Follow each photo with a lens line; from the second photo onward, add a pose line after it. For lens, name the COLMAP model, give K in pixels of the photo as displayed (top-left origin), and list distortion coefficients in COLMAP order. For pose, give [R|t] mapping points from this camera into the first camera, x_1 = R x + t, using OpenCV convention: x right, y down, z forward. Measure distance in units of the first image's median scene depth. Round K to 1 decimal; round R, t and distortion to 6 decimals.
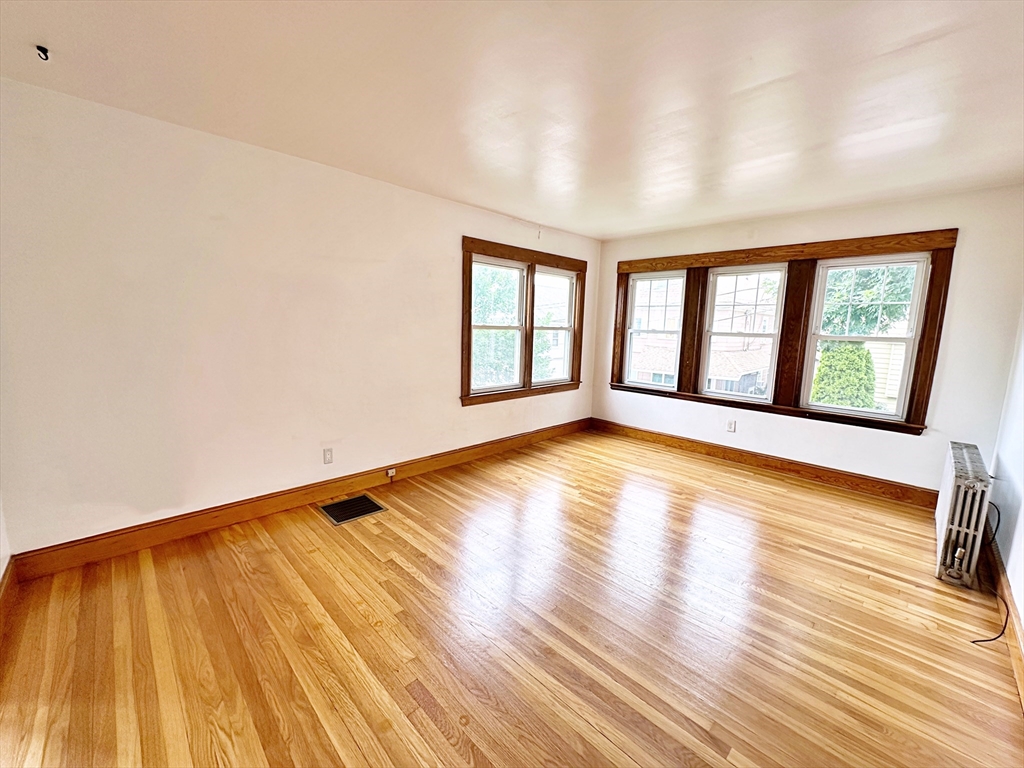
lens RADIAL K [[411.0, 0, 510.8], [0, 411.0, 392.9], [0, 0, 1]] dist [-0.003172, 0.000845]
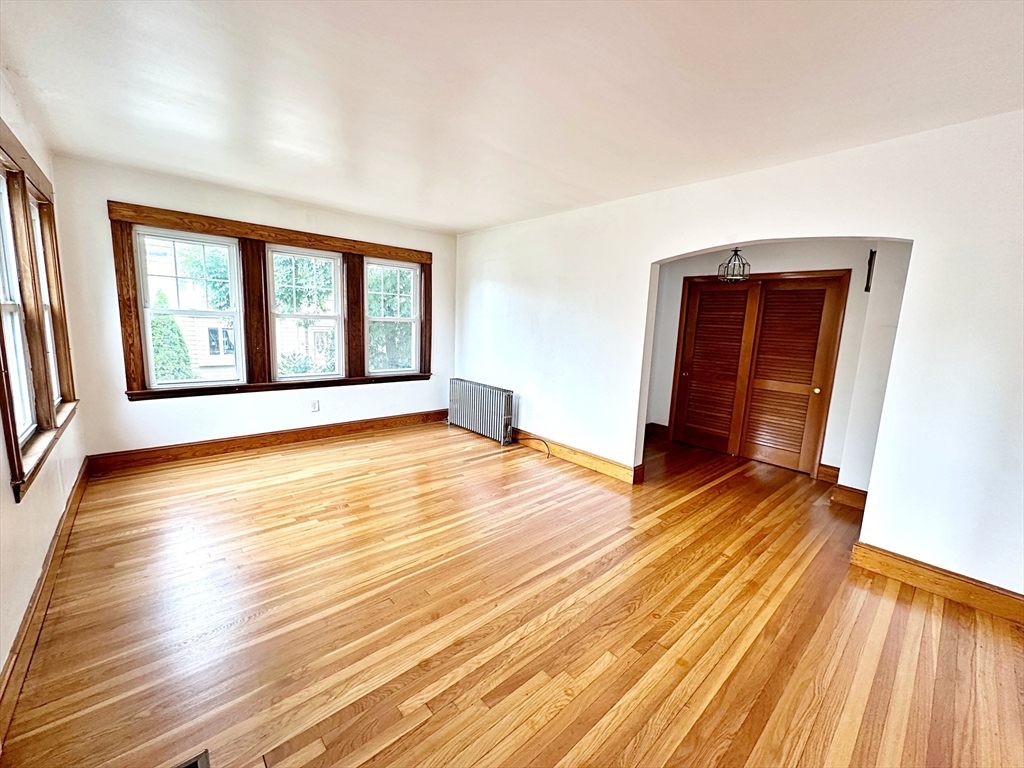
lens RADIAL K [[411.0, 0, 525.3], [0, 411.0, 379.5], [0, 0, 1]] dist [-0.003172, 0.000845]
pose [[0.030225, -0.164035, 0.985991, -0.466127], [0.125839, 0.979218, 0.159050, -0.083630], [-0.991590, 0.119268, 0.050239, 0.442251]]
